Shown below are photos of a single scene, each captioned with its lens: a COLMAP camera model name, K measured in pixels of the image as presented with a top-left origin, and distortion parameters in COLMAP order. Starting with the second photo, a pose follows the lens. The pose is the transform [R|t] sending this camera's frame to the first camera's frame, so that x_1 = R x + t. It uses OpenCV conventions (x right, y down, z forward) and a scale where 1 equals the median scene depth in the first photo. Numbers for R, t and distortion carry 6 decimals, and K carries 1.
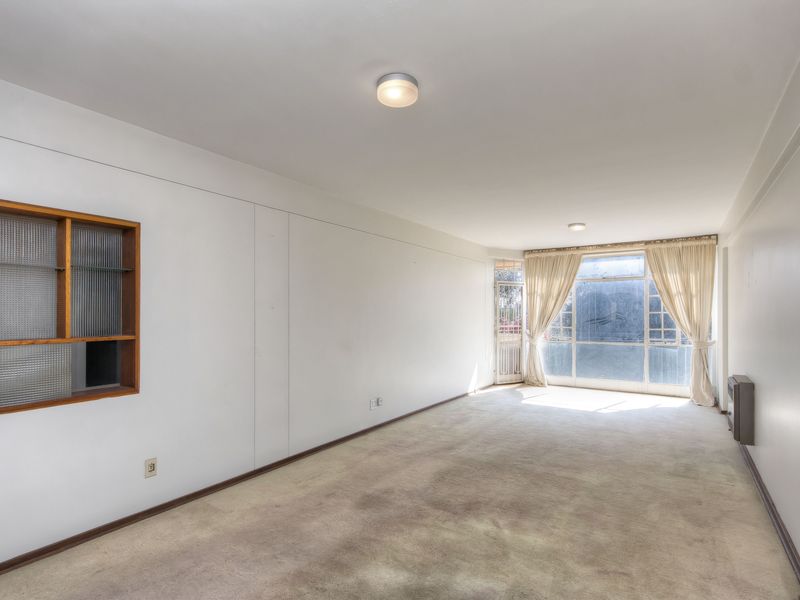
lens RADIAL K [[420.2, 0, 402.3], [0, 420.2, 320.4], [0, 0, 1]] dist [-0.000119, 0.000037]
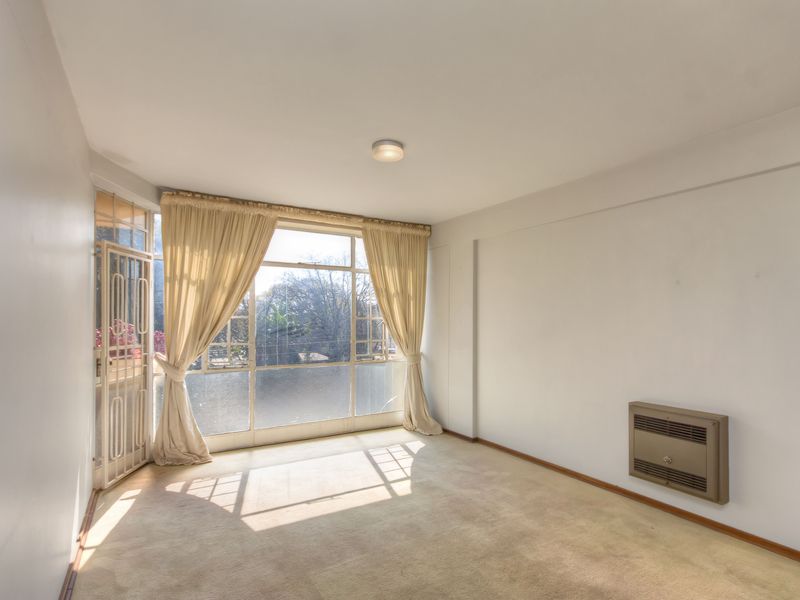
lens RADIAL K [[420.2, 0, 402.3], [0, 420.2, 320.4], [0, 0, 1]] dist [-0.000119, 0.000037]
pose [[0.417653, -0.000095, 0.908607, -0.030185], [0.011729, 0.999917, -0.005287, -0.009602], [-0.908531, 0.012865, 0.417619, 0.589225]]
